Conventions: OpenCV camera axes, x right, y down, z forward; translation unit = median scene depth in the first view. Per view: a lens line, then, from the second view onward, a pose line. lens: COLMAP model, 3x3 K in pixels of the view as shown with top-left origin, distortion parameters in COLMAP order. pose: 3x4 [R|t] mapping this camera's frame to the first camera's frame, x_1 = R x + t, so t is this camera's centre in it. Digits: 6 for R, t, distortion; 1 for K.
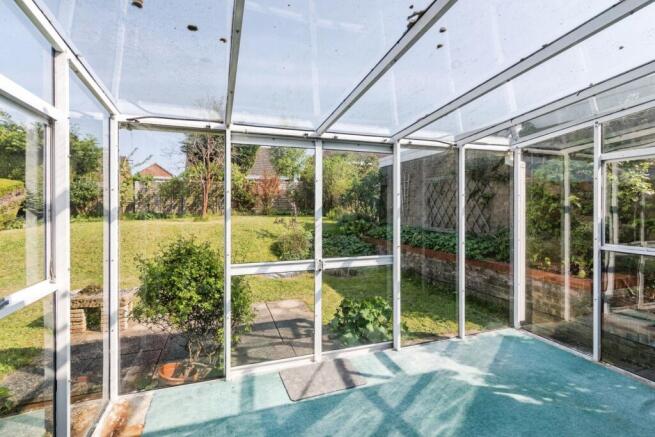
lens RADIAL K [[303.5, 0, 315.8], [0, 303.5, 208.8], [0, 0, 1]] dist [0.004050, 0.000539]
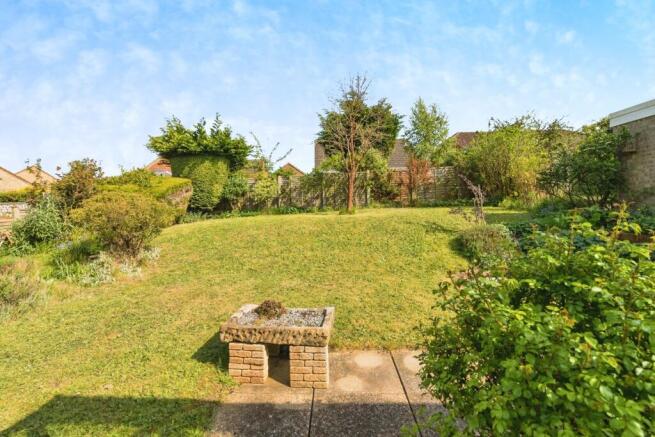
lens RADIAL K [[303.5, 0, 324.8], [0, 303.5, 203.4], [0, 0, 1]] dist [0.004050, 0.000539]
pose [[0.937257, -0.026898, -0.347601, -0.116331], [0.025100, 0.999638, -0.009675, 0.015166], [0.347735, 0.000343, 0.937593, 0.127186]]
